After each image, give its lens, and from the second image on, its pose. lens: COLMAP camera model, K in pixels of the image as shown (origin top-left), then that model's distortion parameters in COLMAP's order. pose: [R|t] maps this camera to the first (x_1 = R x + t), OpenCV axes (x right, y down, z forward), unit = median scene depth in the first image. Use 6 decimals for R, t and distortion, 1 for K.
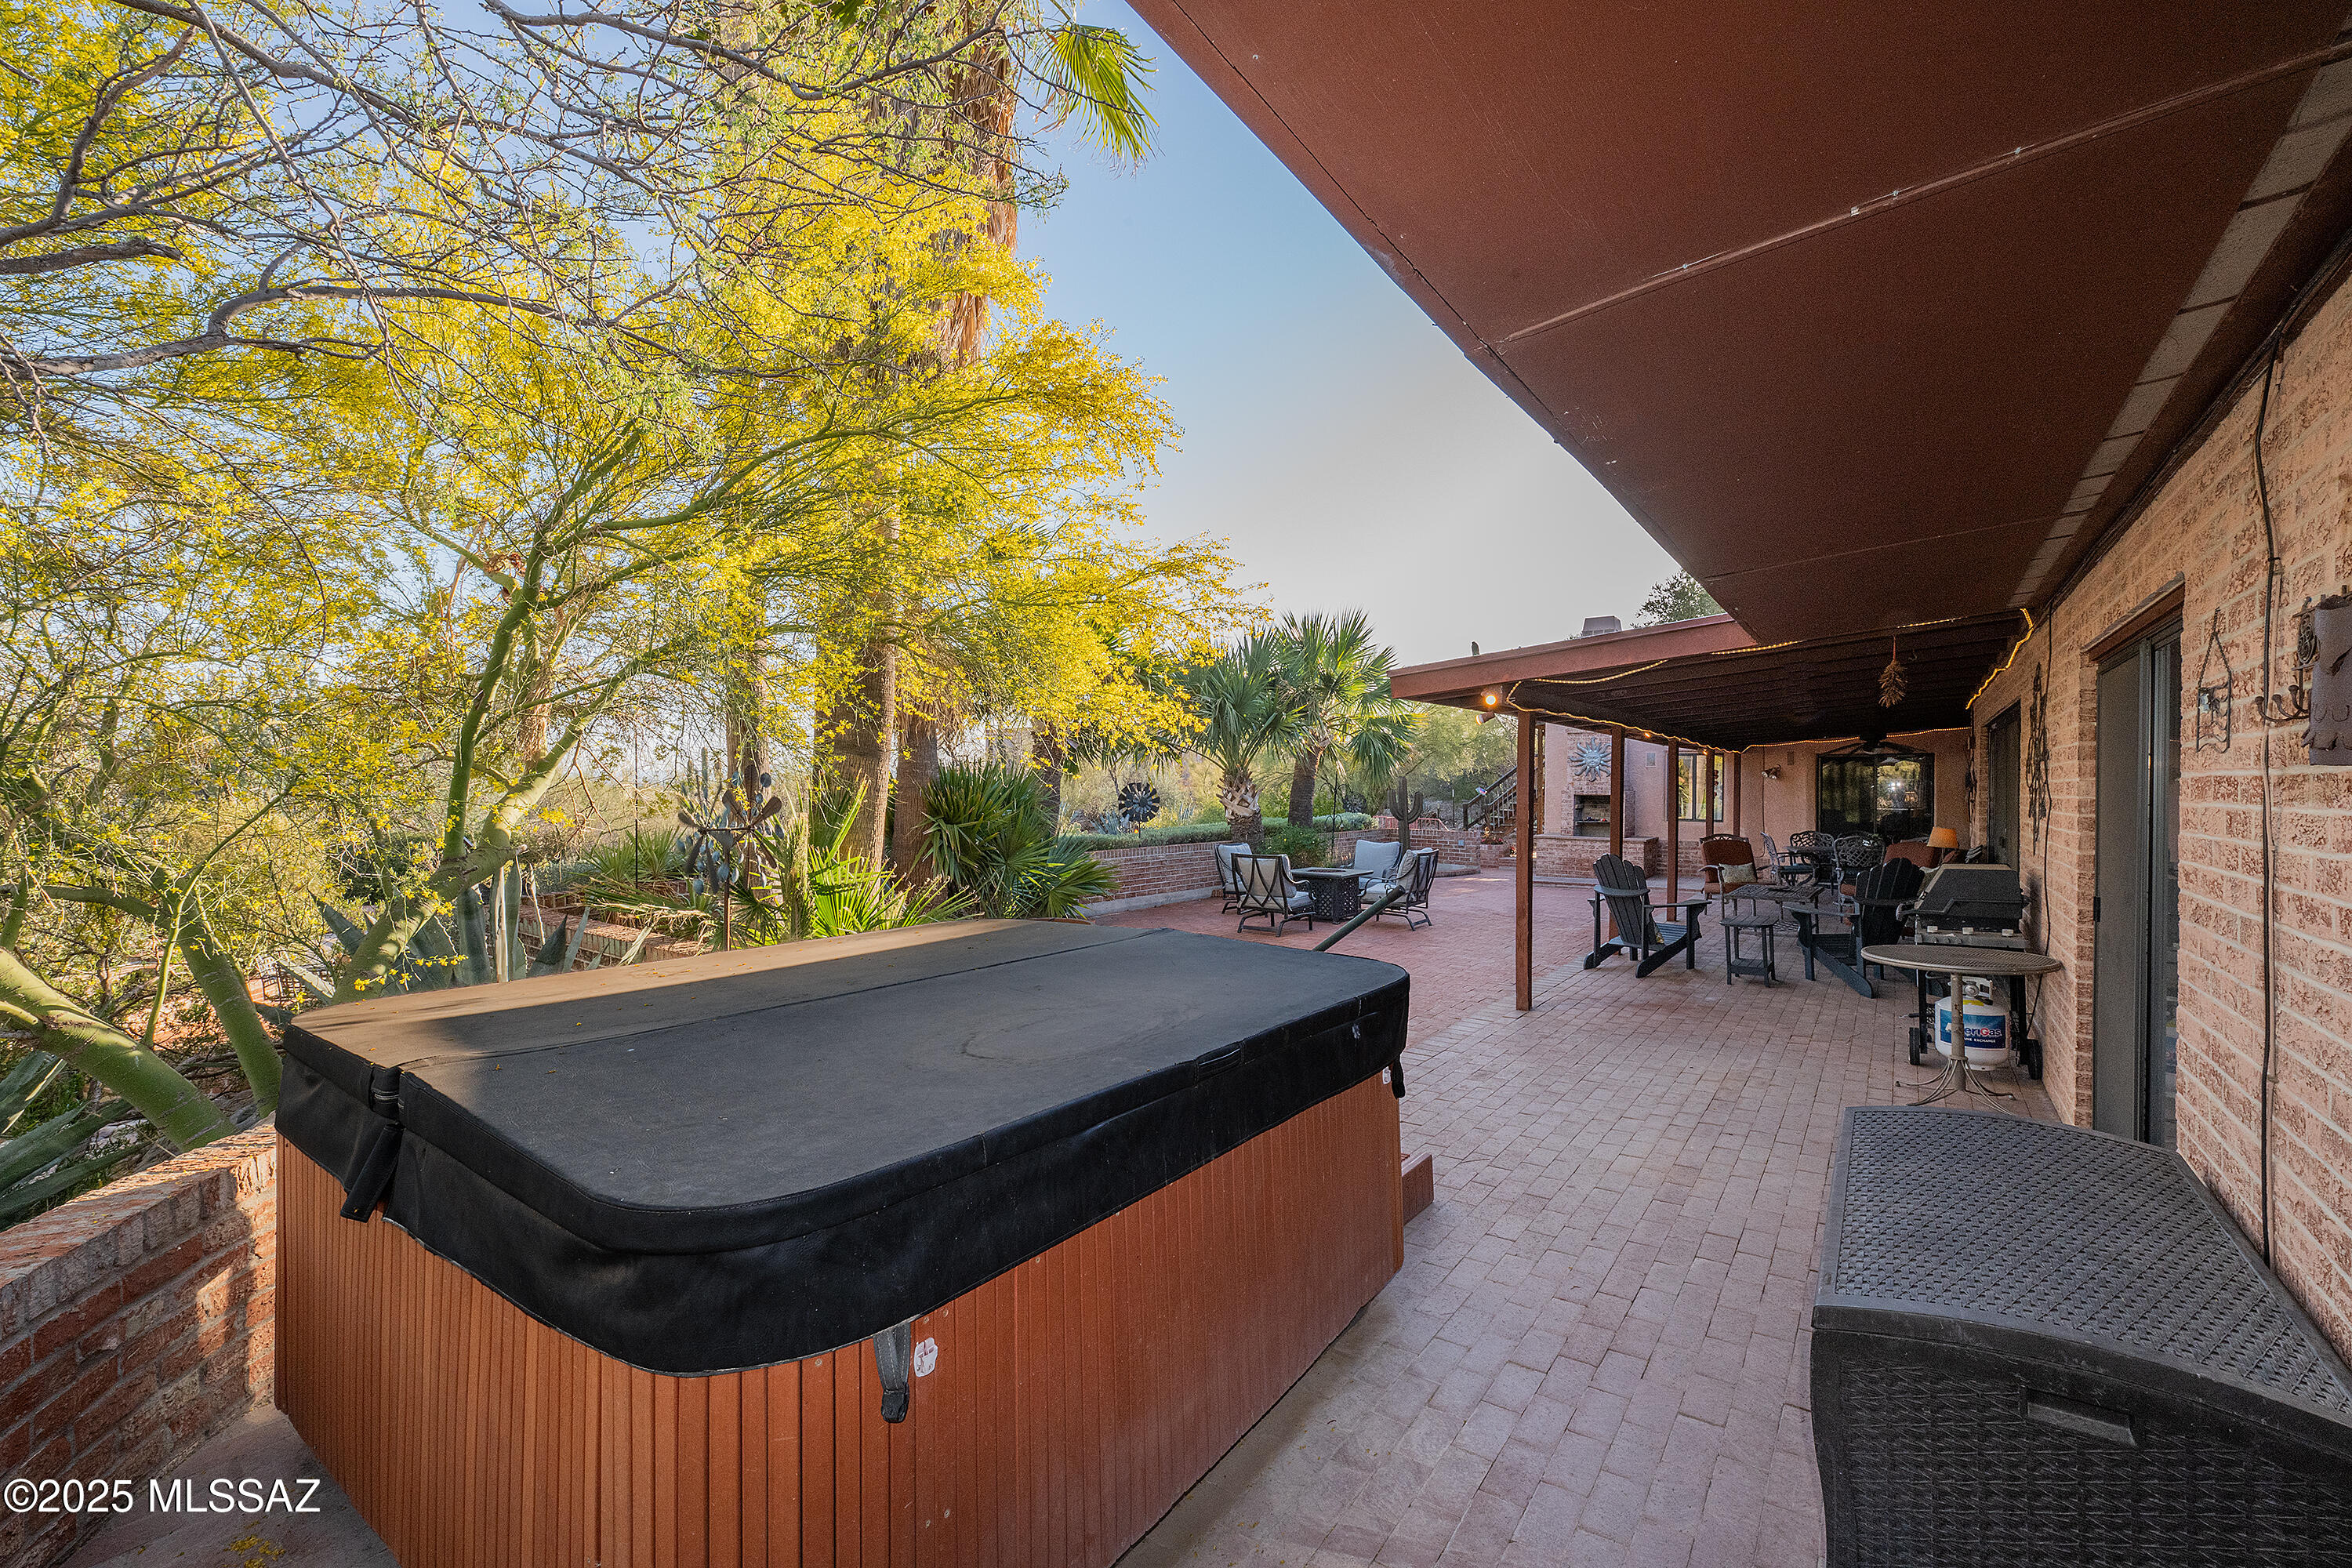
lens RADIAL K [[989.4, 0, 1175.9], [0, 989.4, 785.9], [0, 0, 1]] dist [-0.000635, -0.000009]
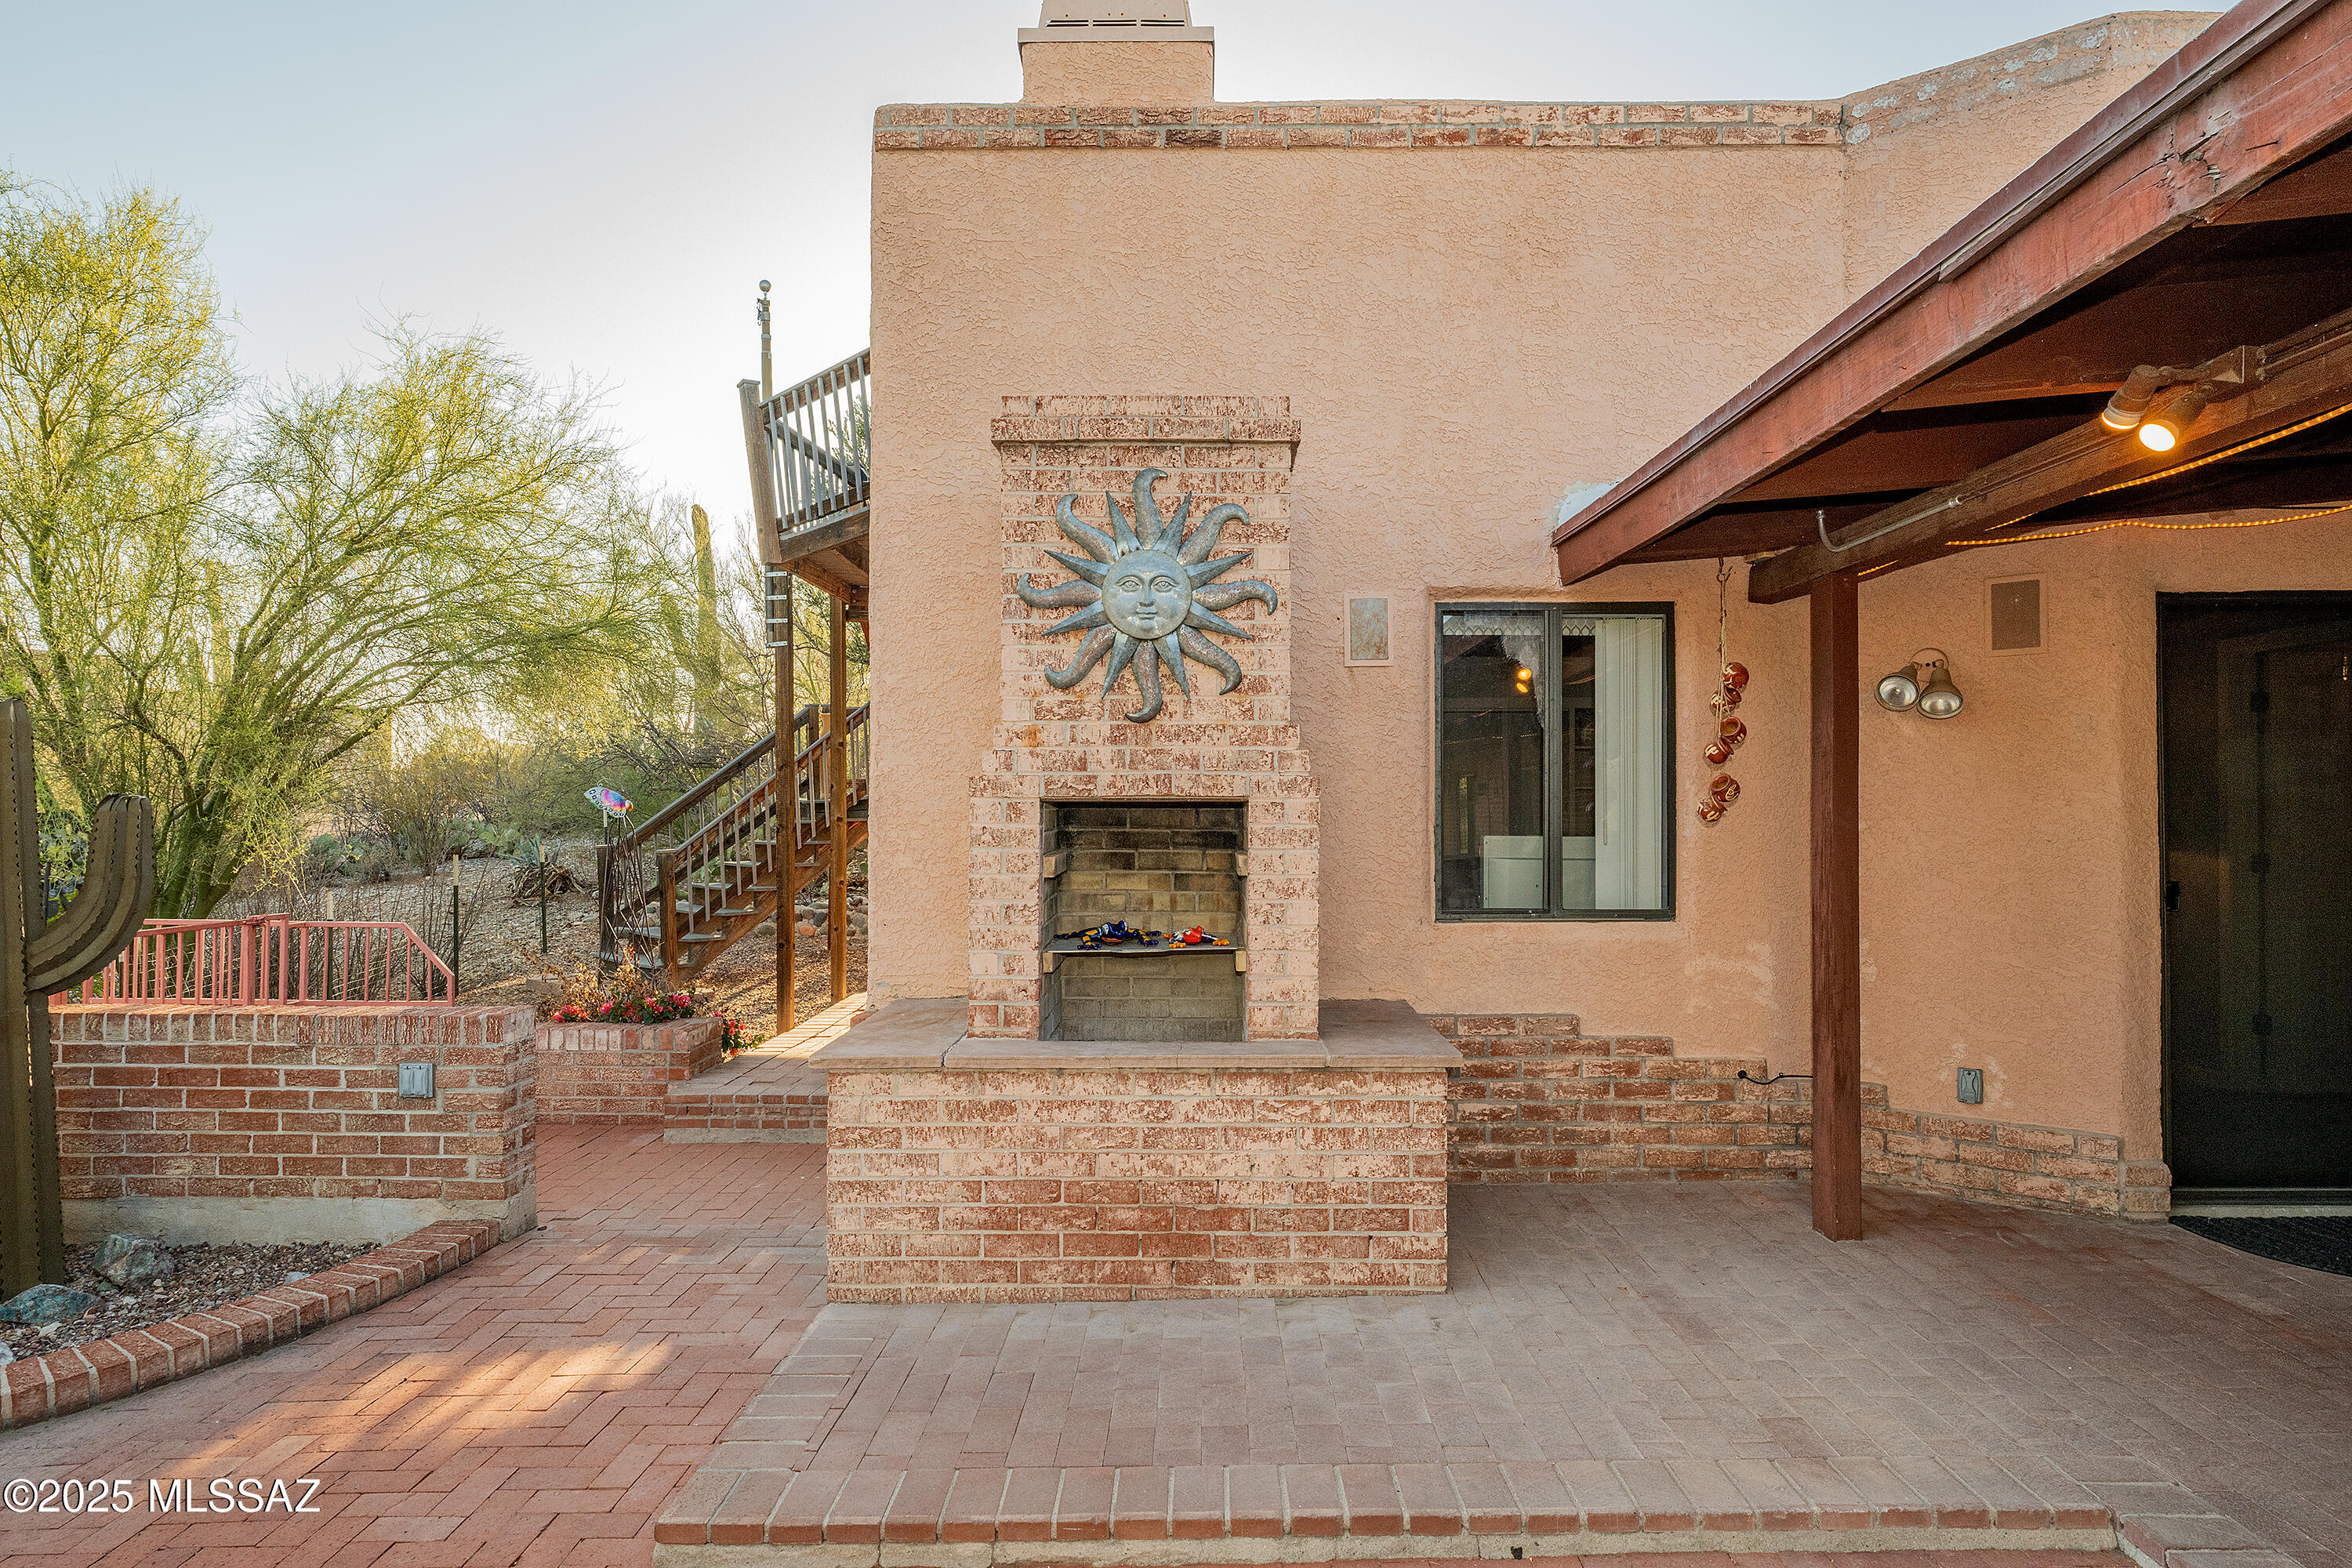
lens RADIAL K [[1285.0, 0, 1182.0], [0, 1285.0, 780.8], [0, 0, 1]] dist [0.002296, 0.000225]
pose [[0.822865, 0.000402, 0.568237, 0.294910], [-0.000535, 1.000000, 0.000066, 0.006209], [-0.568237, -0.000358, 0.822865, 0.802332]]
